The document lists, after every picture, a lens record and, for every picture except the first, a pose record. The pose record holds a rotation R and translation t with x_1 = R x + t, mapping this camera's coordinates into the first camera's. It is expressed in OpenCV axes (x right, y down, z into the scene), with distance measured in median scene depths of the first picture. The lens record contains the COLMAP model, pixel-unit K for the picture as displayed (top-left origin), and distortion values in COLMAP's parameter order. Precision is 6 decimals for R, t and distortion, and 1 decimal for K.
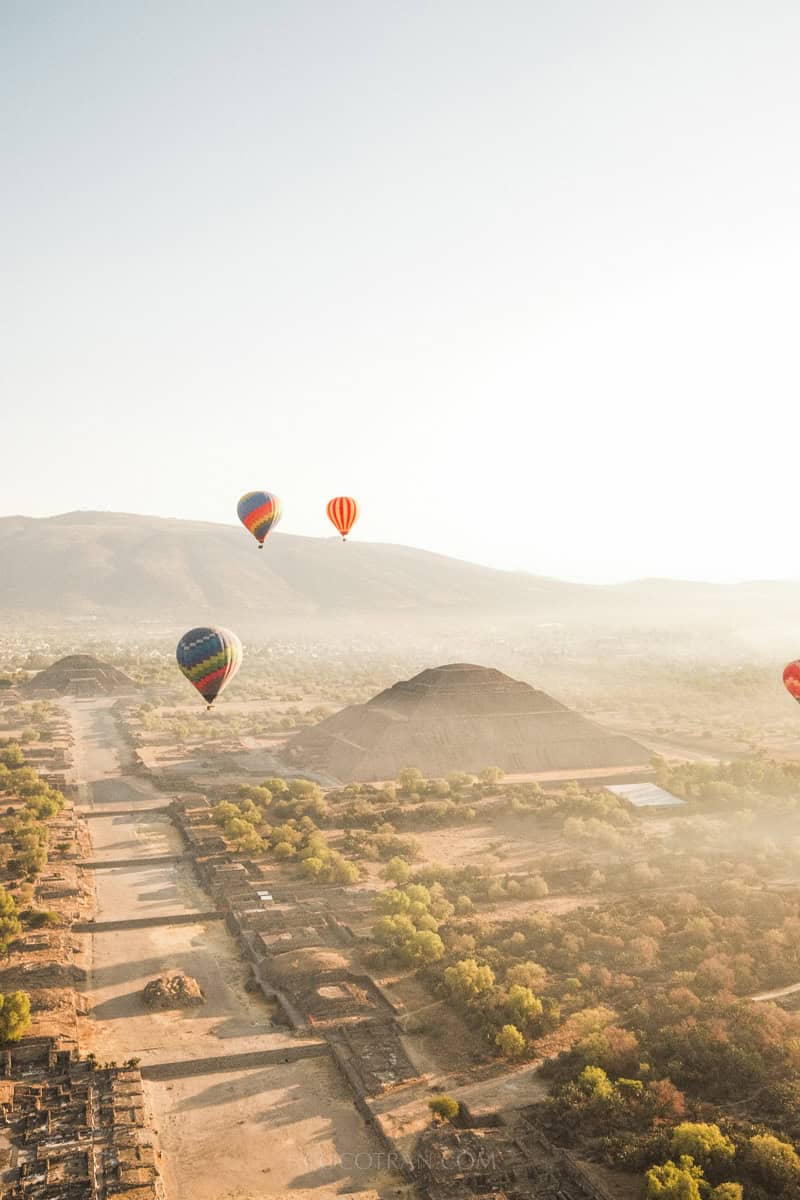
lens RADIAL K [[1197.1, 0, 400.0], [0, 1197.1, 600.0], [0, 0, 1]] dist [-0.062210, 0.137490]
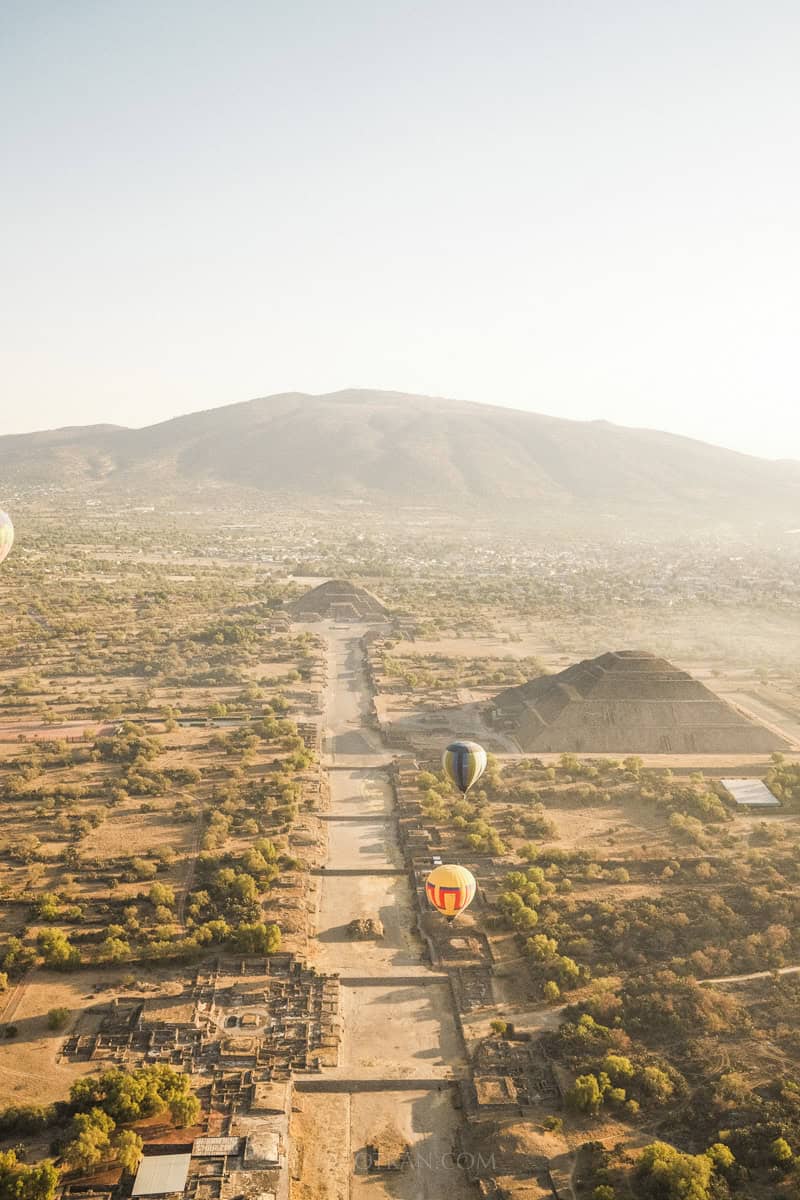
lens RADIAL K [[1197.1, 0, 400.0], [0, 1197.1, 600.0], [0, 0, 1]] dist [-0.062210, 0.137490]
pose [[0.974794, 0.057211, -0.215647, 0.167214], [-0.032690, 0.992756, 0.115612, -0.284816], [0.220699, -0.105648, 0.969603, -0.484000]]
